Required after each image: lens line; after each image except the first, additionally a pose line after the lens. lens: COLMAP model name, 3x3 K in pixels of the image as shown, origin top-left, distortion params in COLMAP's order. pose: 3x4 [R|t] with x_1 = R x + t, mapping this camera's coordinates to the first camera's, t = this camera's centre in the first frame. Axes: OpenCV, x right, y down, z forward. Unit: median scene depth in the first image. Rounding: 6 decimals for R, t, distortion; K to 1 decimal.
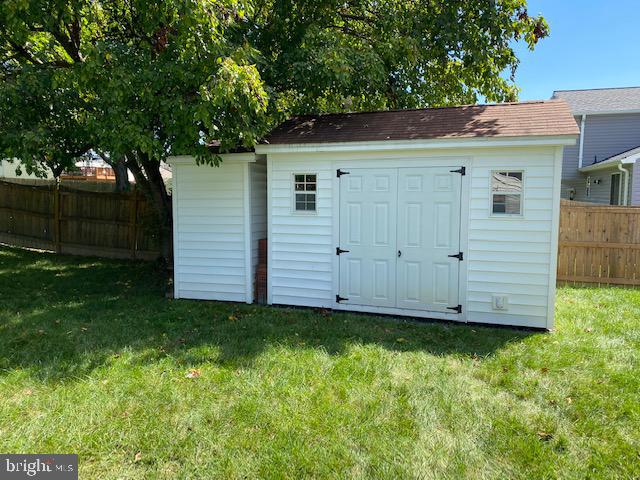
lens RADIAL K [[478.8, 0, 317.9], [0, 478.8, 238.8], [0, 0, 1]] dist [0.005170, 0.002166]
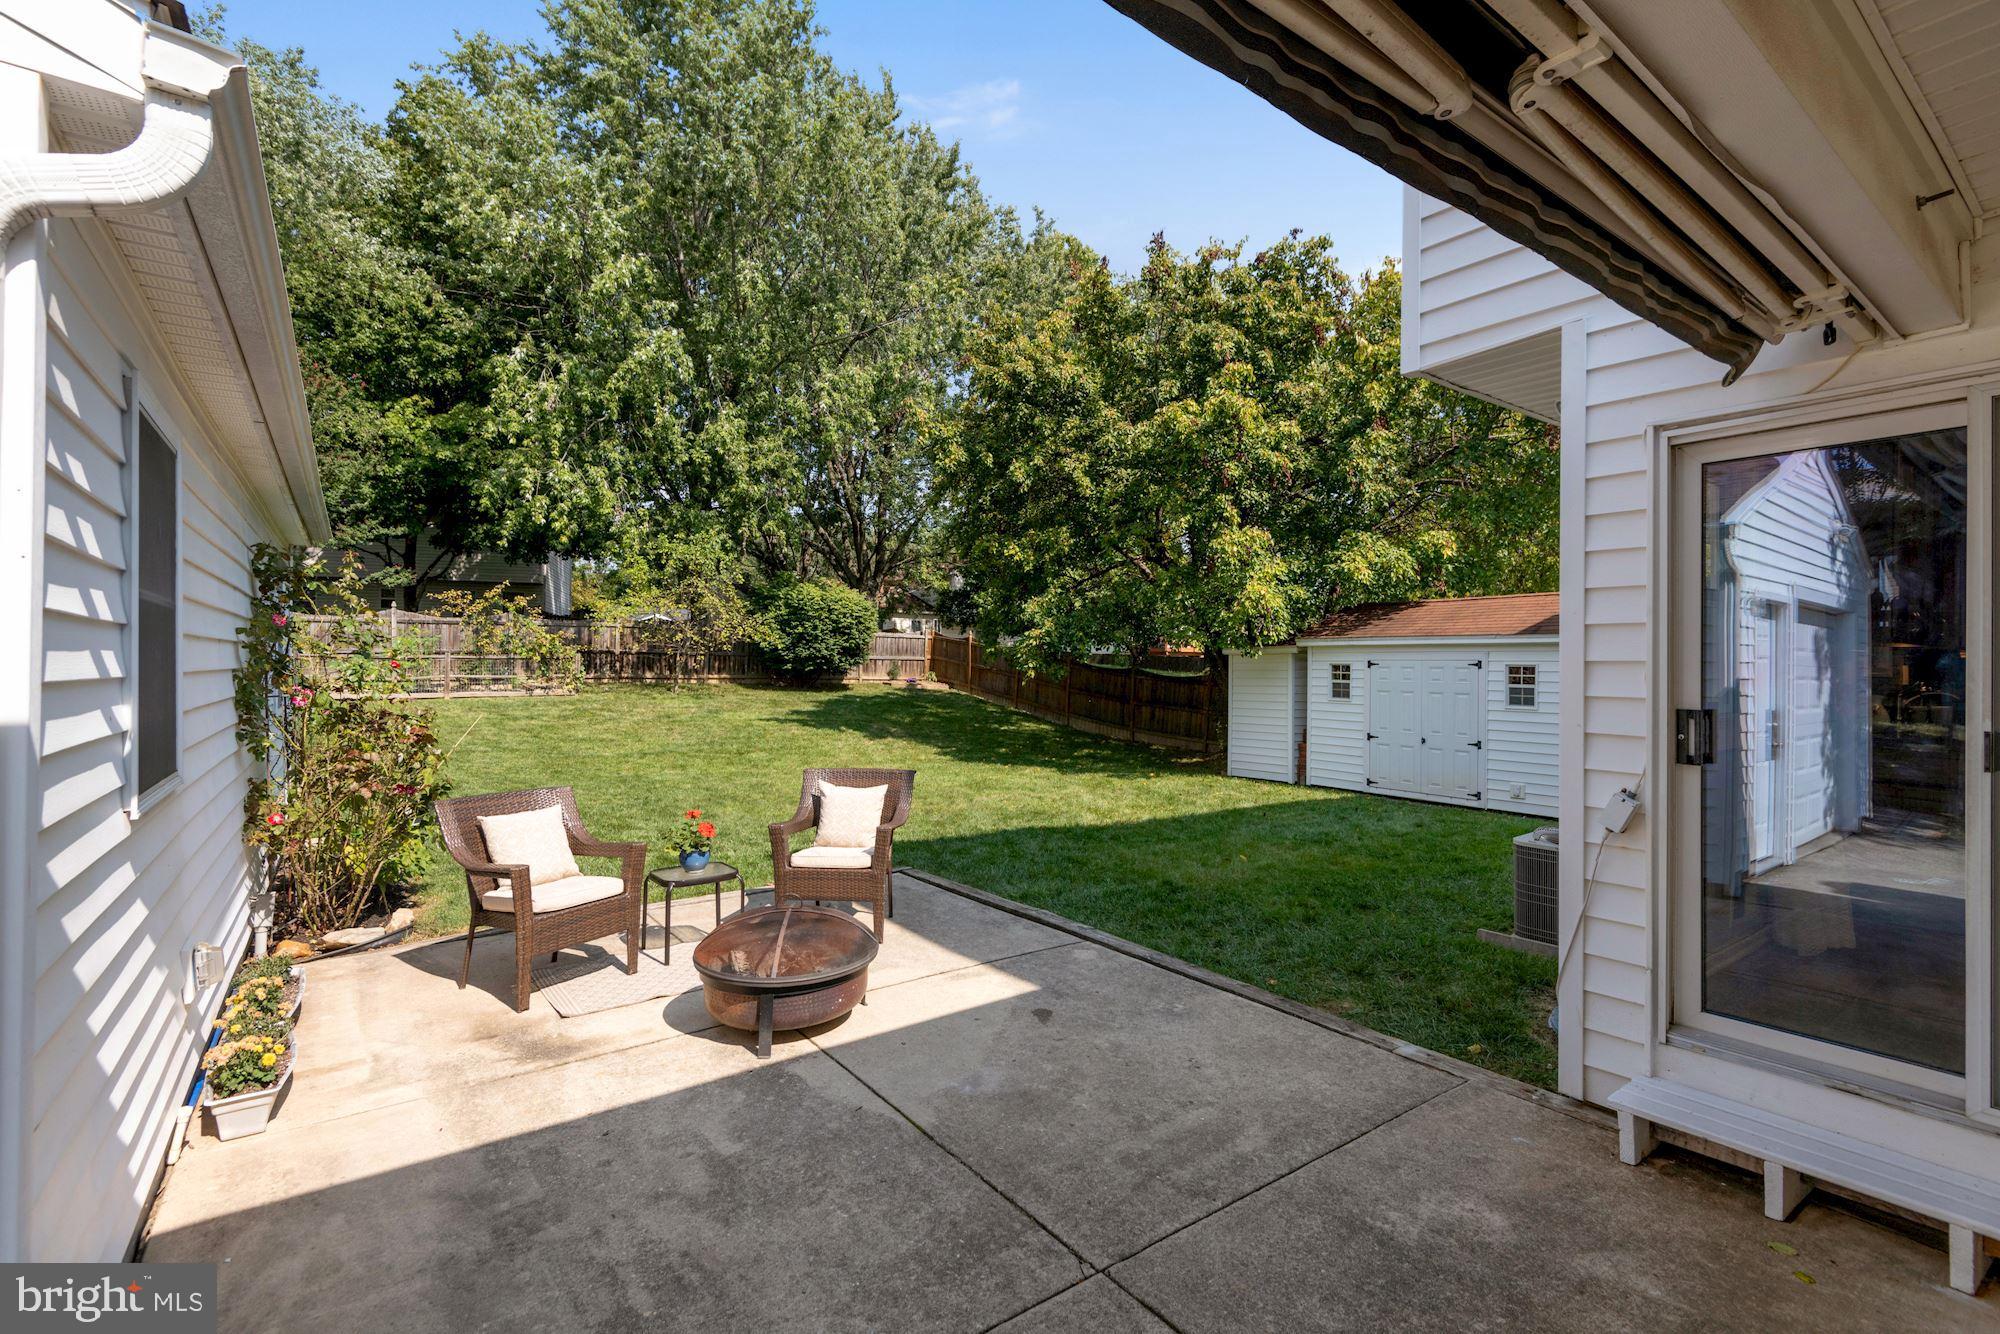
lens RADIAL K [[926.0, 0, 994.9], [0, 926.0, 668.6], [0, 0, 1]] dist [0.027691, 0.000012]
pose [[0.803369, 0.008805, -0.595416, 0.599057], [-0.067496, 0.994793, -0.076357, 0.088644], [0.591644, 0.101531, 0.799781, -1.154853]]
